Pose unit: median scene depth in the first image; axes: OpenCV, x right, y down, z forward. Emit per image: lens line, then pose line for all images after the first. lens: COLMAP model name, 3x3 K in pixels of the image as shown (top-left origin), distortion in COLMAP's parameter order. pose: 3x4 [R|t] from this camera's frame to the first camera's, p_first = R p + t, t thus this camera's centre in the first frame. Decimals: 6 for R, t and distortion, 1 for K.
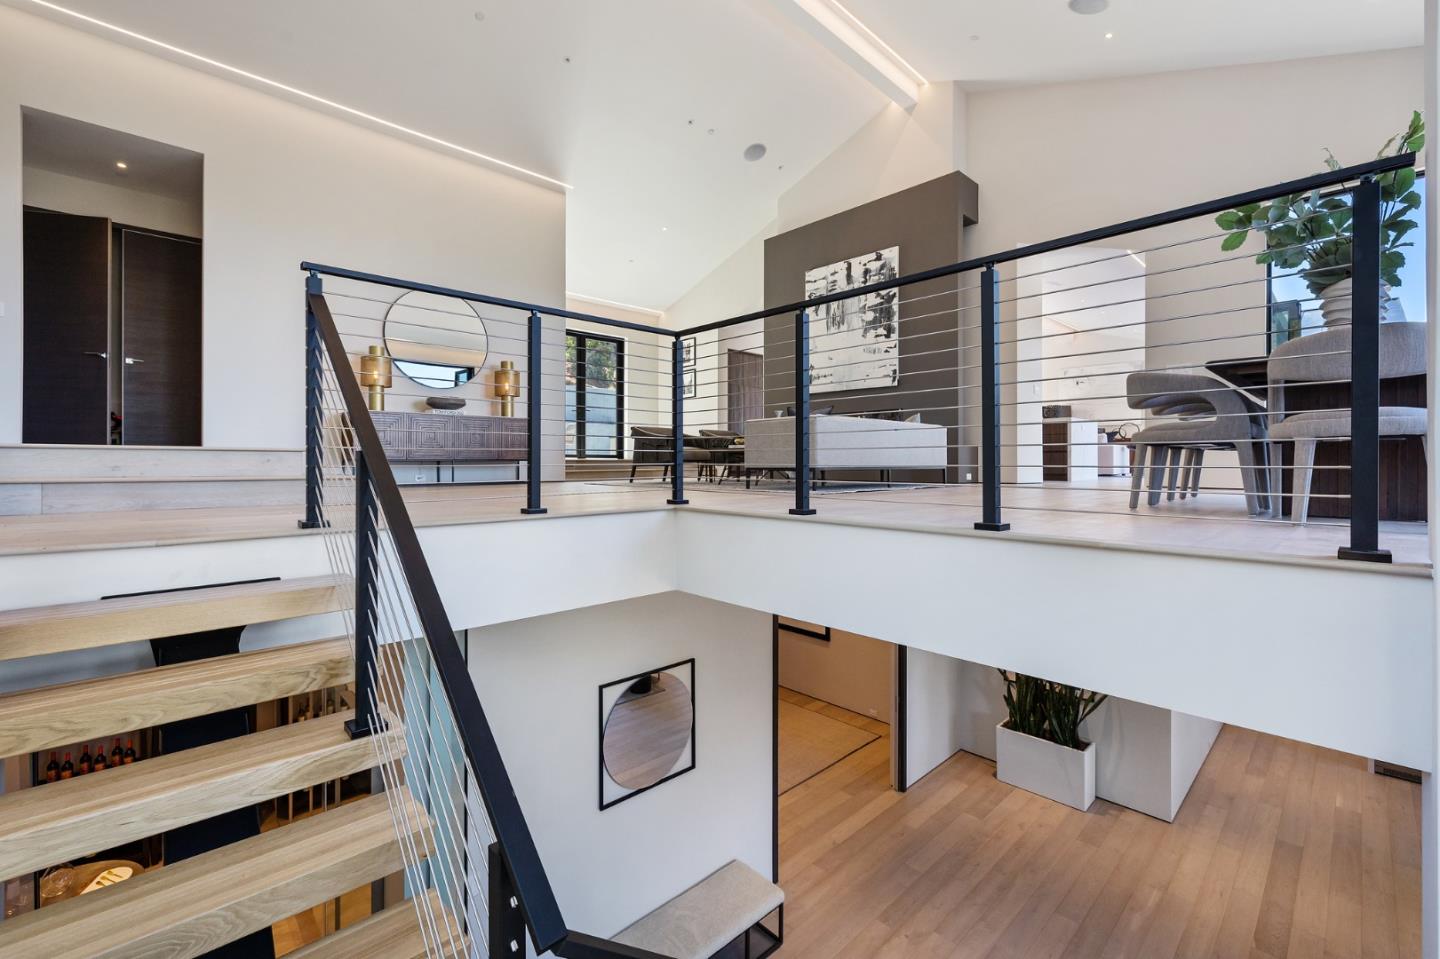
lens RADIAL K [[610.5, 0, 725.2], [0, 610.5, 469.2], [0, 0, 1]] dist [0.000834, 0.000138]
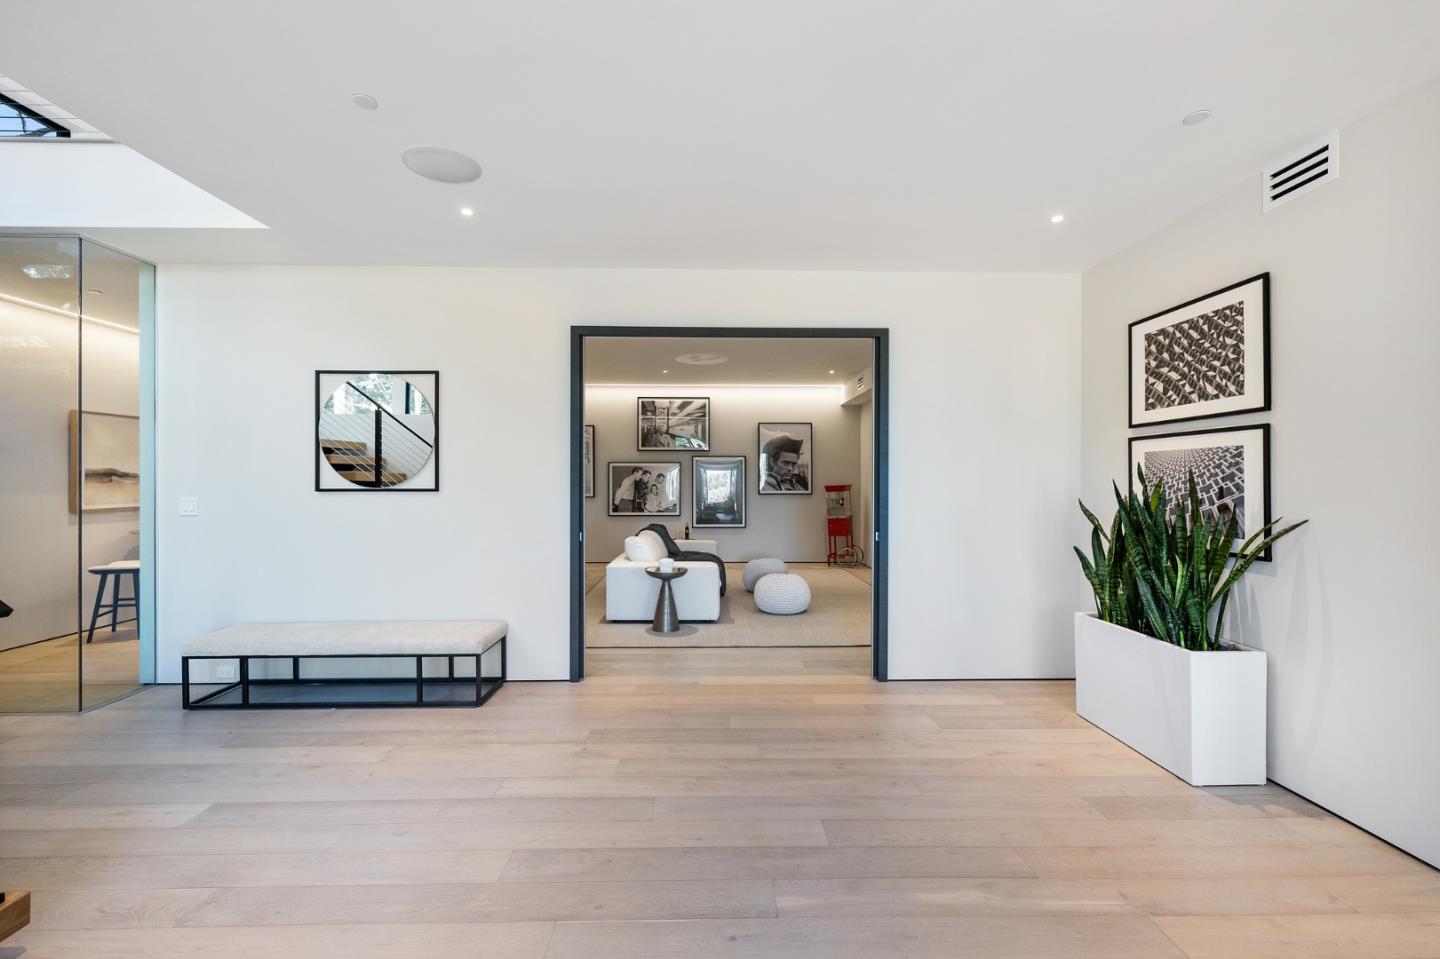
lens RADIAL K [[640.7, 0, 725.5], [0, 640.7, 480.4], [0, 0, 1]] dist [0.013704, 0.000070]
pose [[0.736599, -0.003206, -0.676322, 0.741907], [-0.006598, 0.999907, -0.011926, 0.392939], [0.676298, 0.013248, 0.736509, 0.479045]]
